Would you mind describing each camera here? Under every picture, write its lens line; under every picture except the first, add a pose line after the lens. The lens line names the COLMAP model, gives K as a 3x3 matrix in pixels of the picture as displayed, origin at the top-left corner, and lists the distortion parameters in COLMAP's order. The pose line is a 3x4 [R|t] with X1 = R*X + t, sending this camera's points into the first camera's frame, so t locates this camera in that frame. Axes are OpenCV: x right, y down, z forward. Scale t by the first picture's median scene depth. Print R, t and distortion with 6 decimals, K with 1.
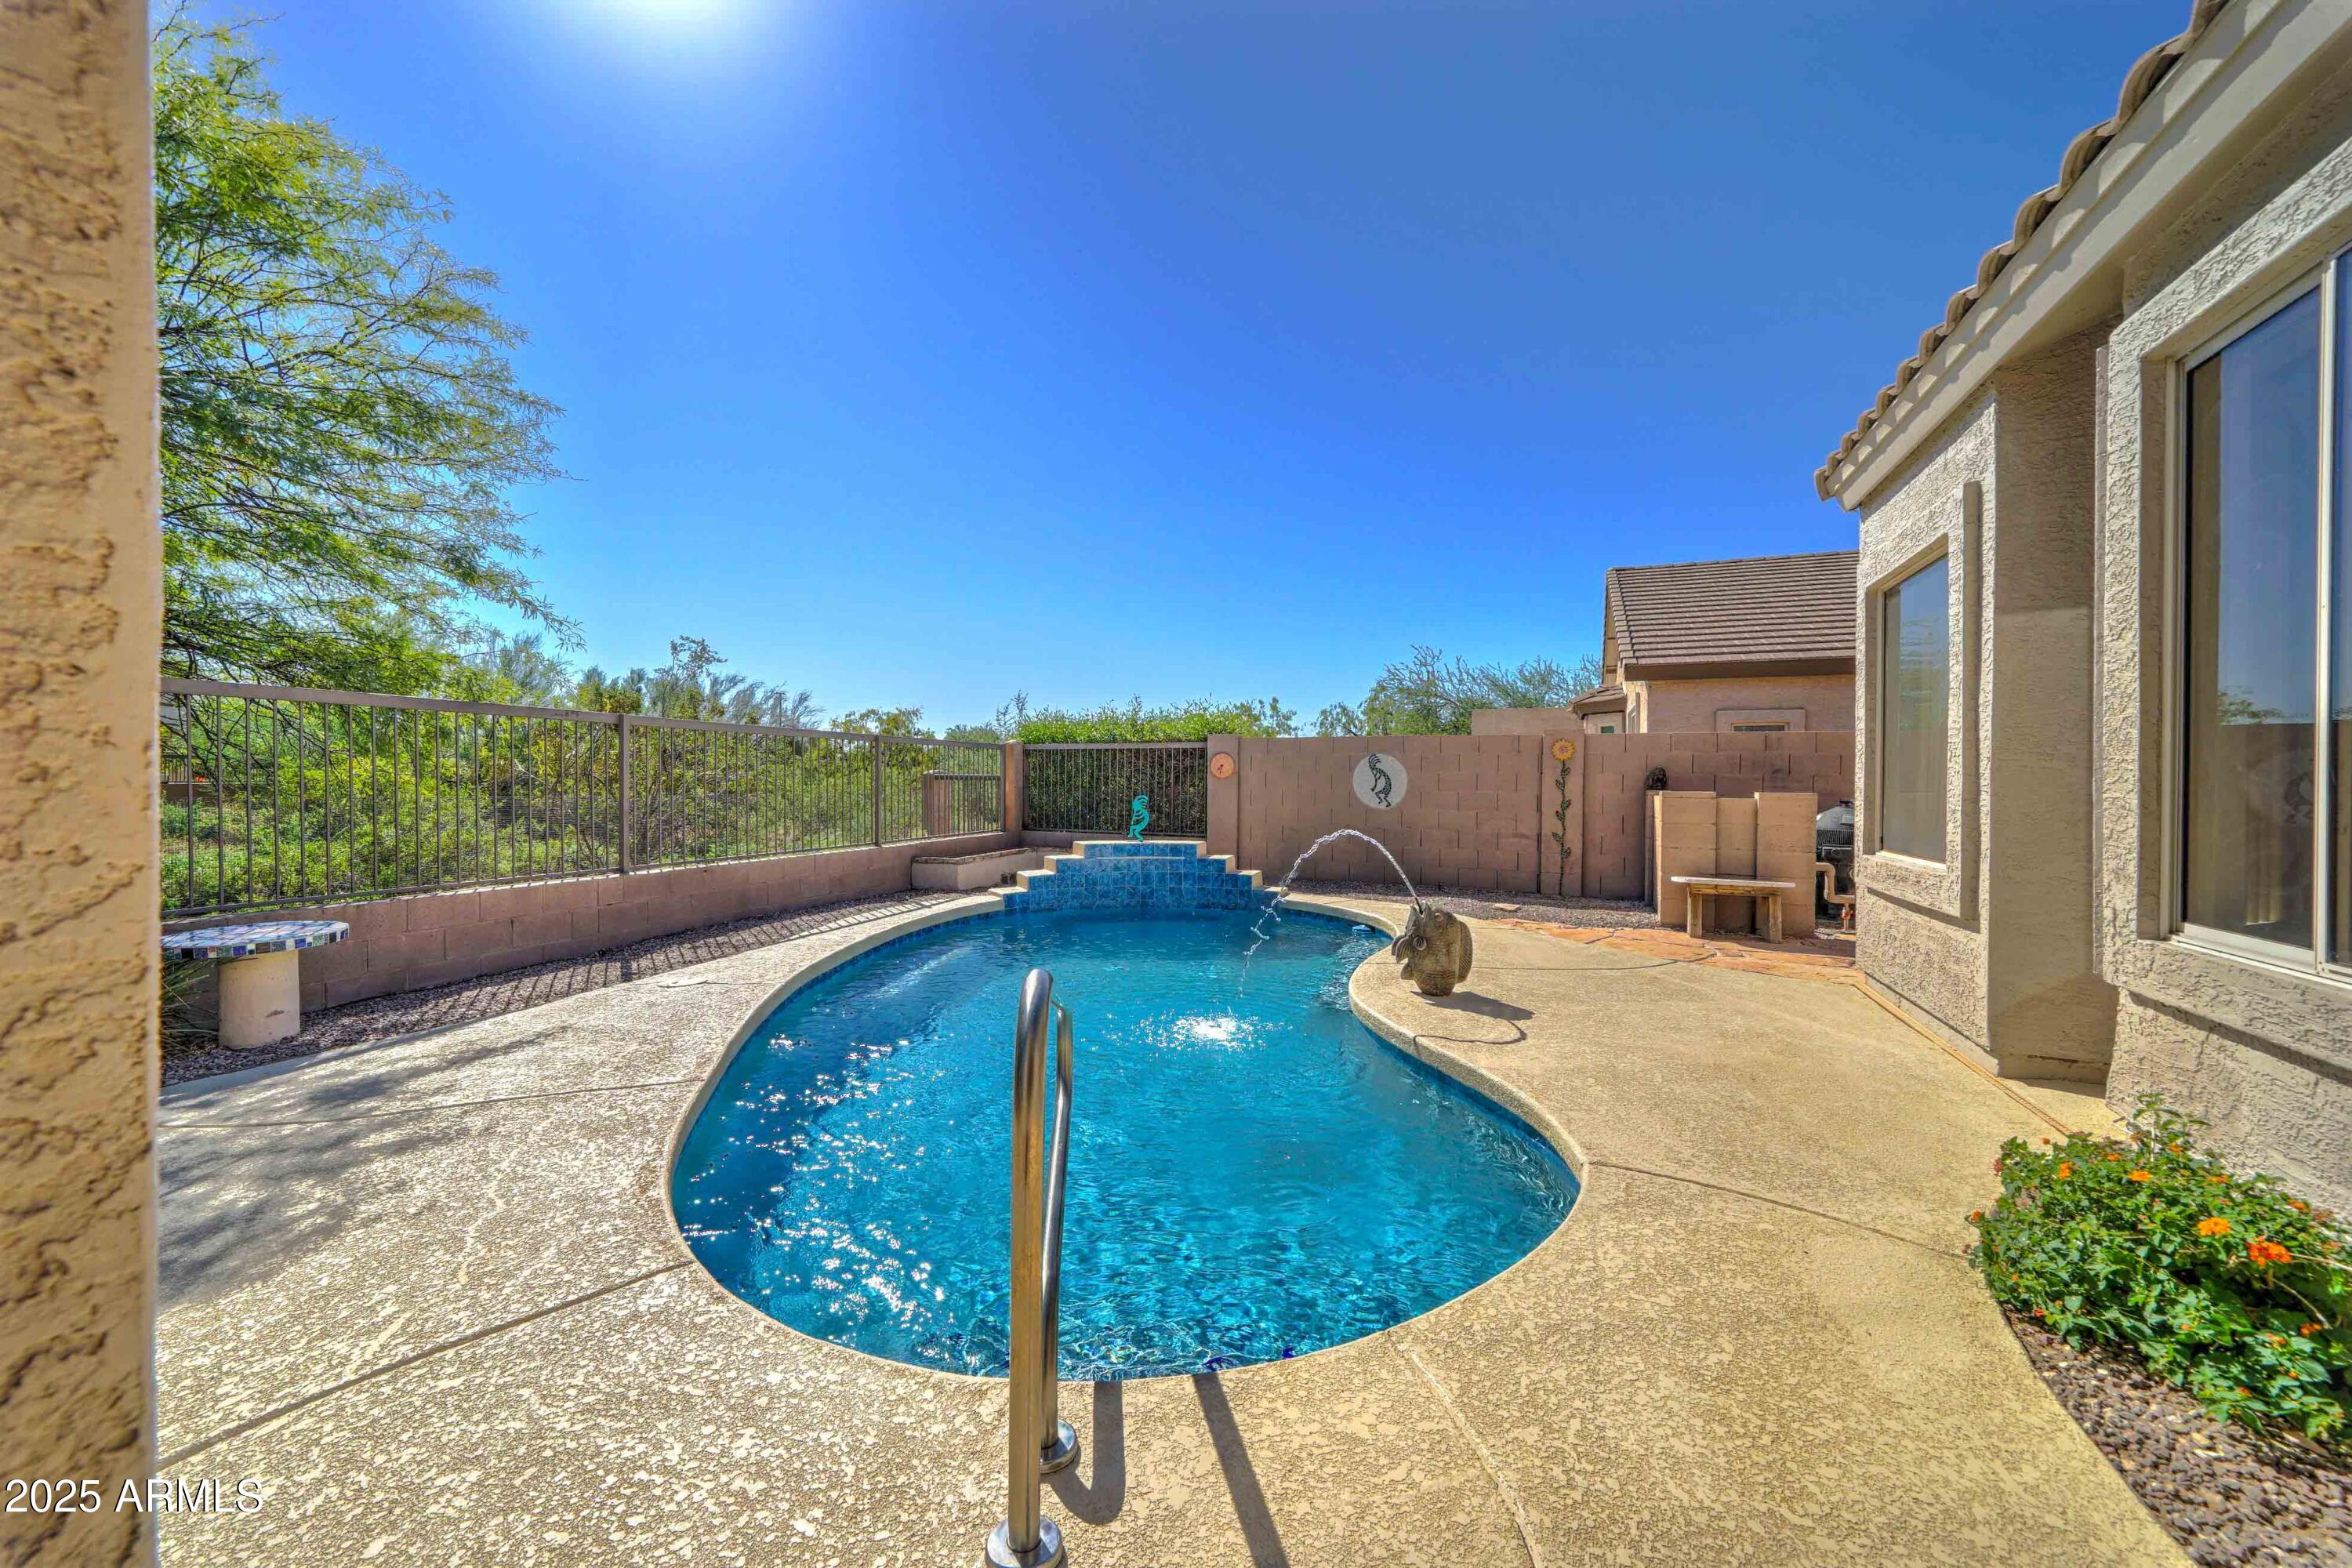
lens RADIAL K [[911.9, 0, 1163.6], [0, 911.9, 787.5], [0, 0, 1]] dist [-0.001628, 0.000087]
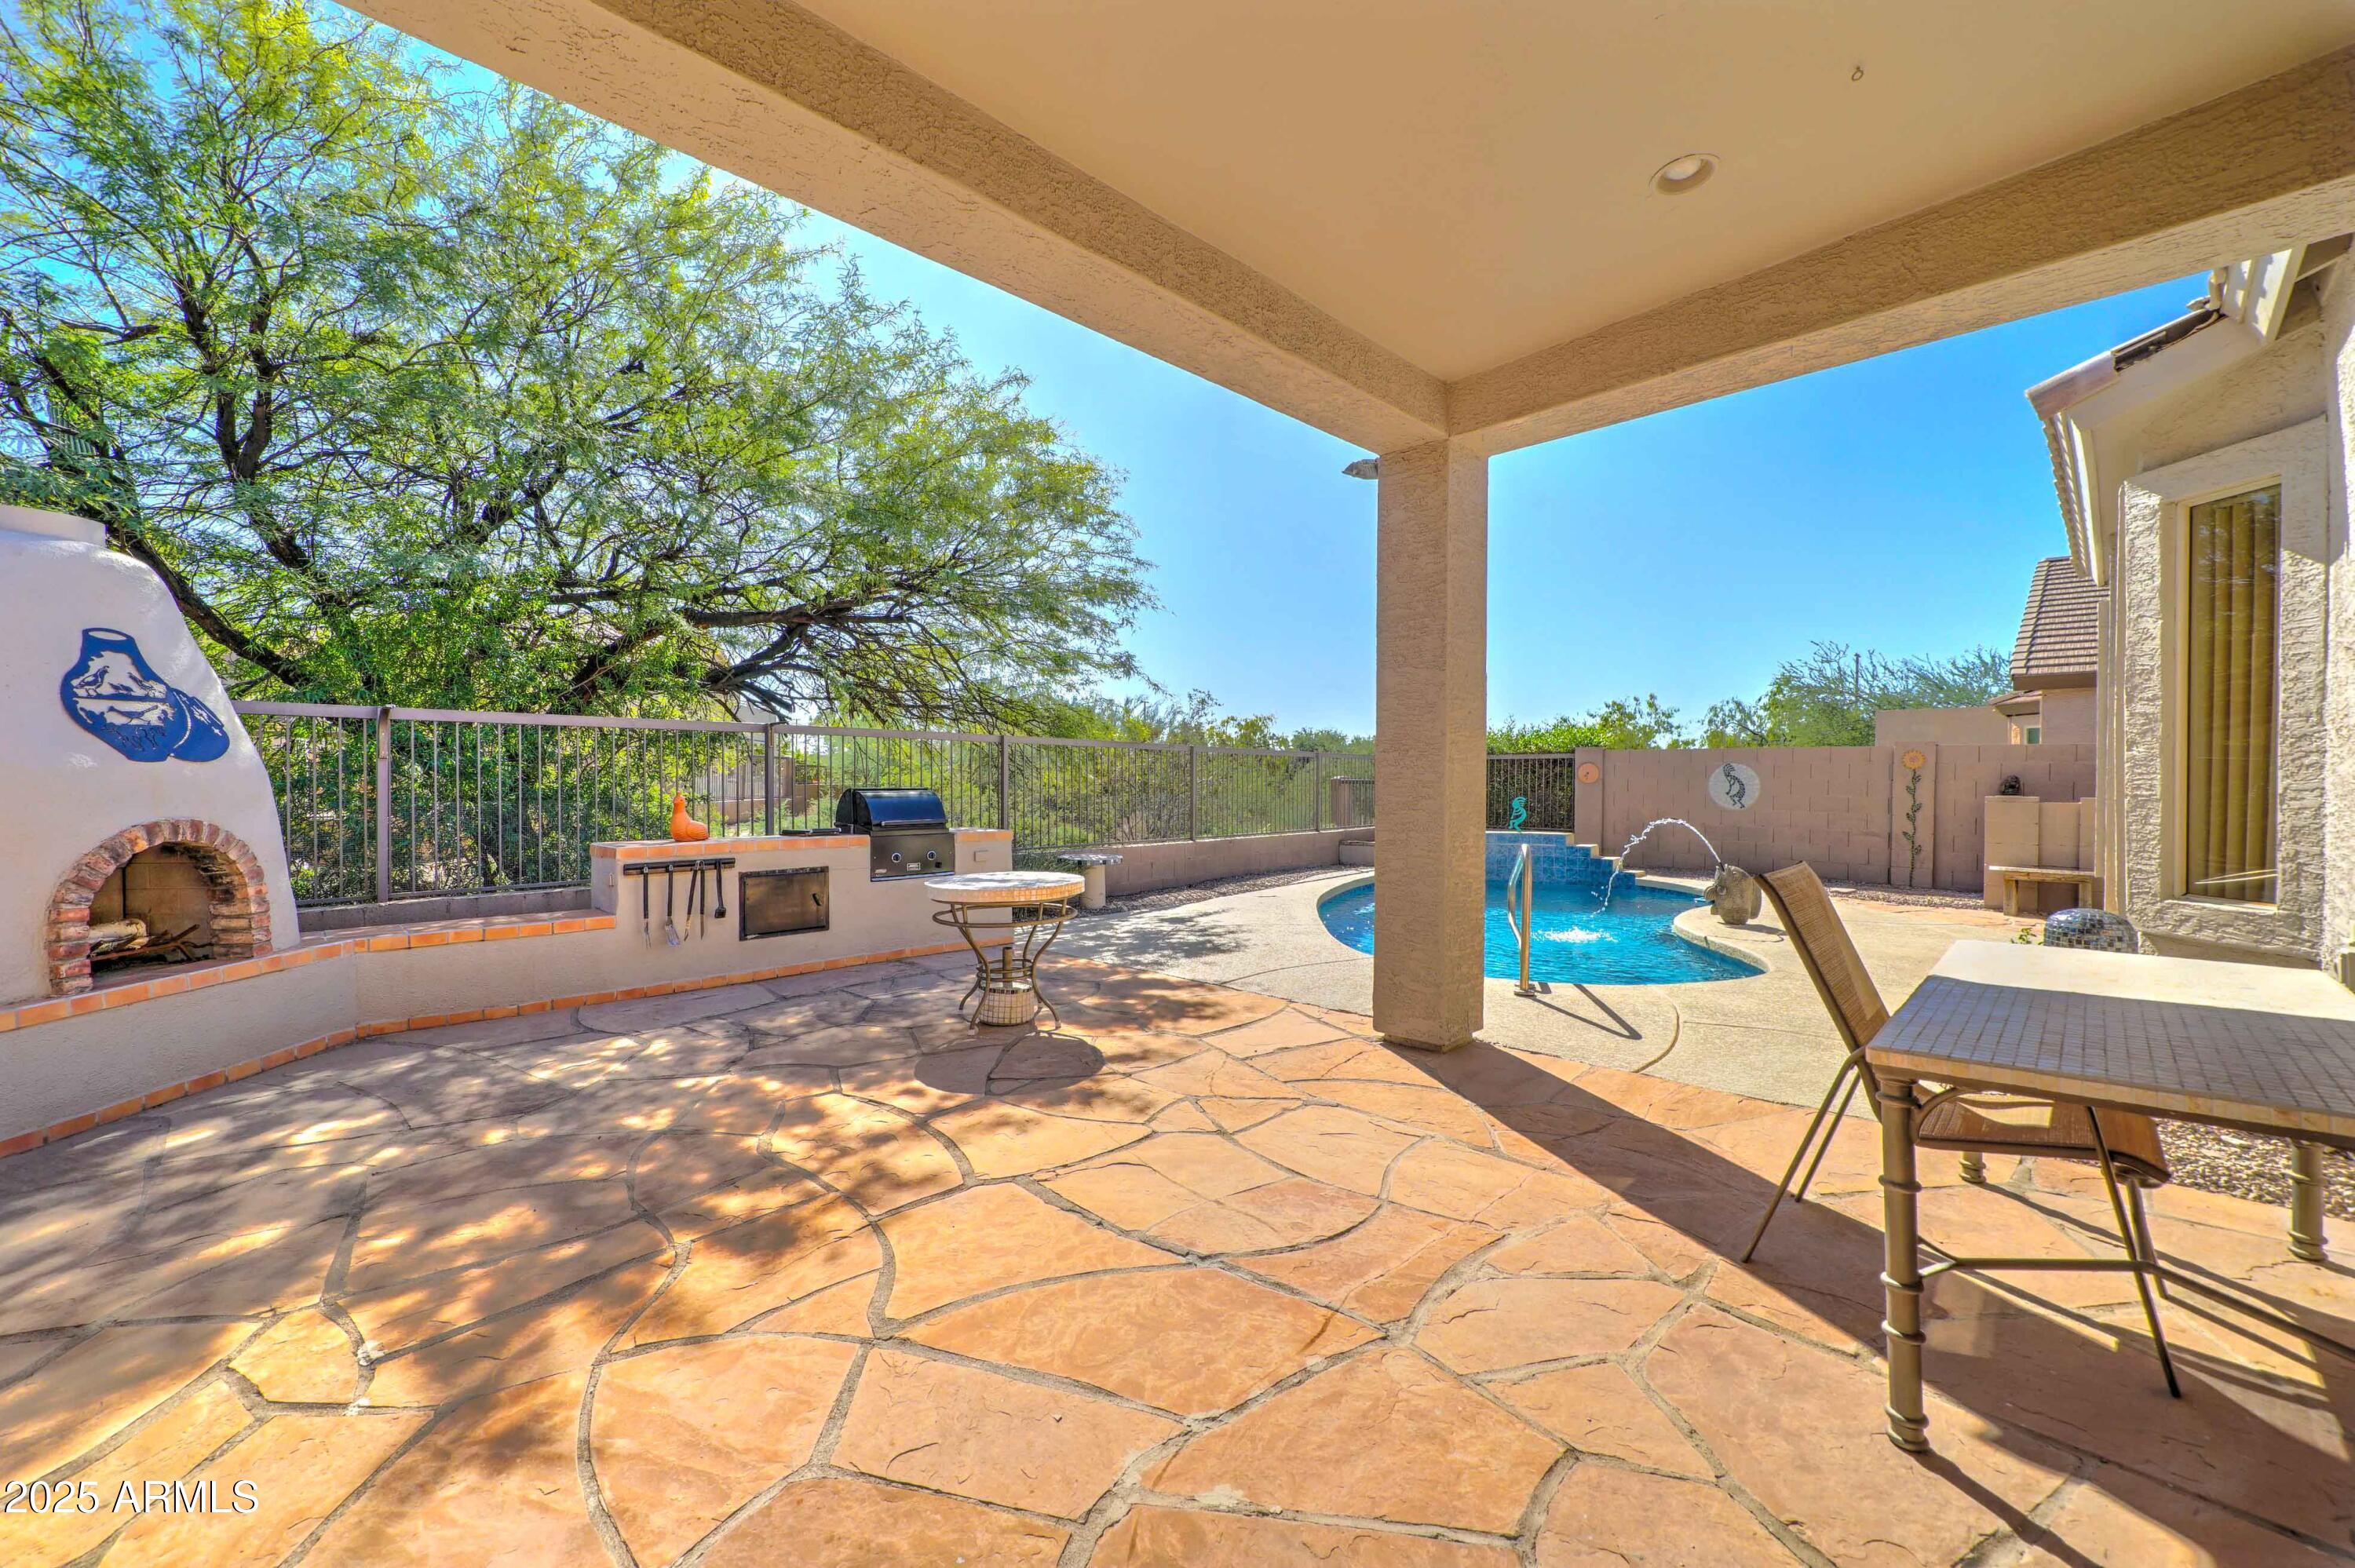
lens RADIAL K [[913.0, 0, 1165.1], [0, 913.0, 787.5], [0, 0, 1]] dist [-0.001628, 0.000087]
pose [[0.931472, 0.003339, -0.363797, -0.020619], [-0.003929, 0.999992, -0.000880, -0.001762], [0.363792, 0.002249, 0.931478, -0.376884]]
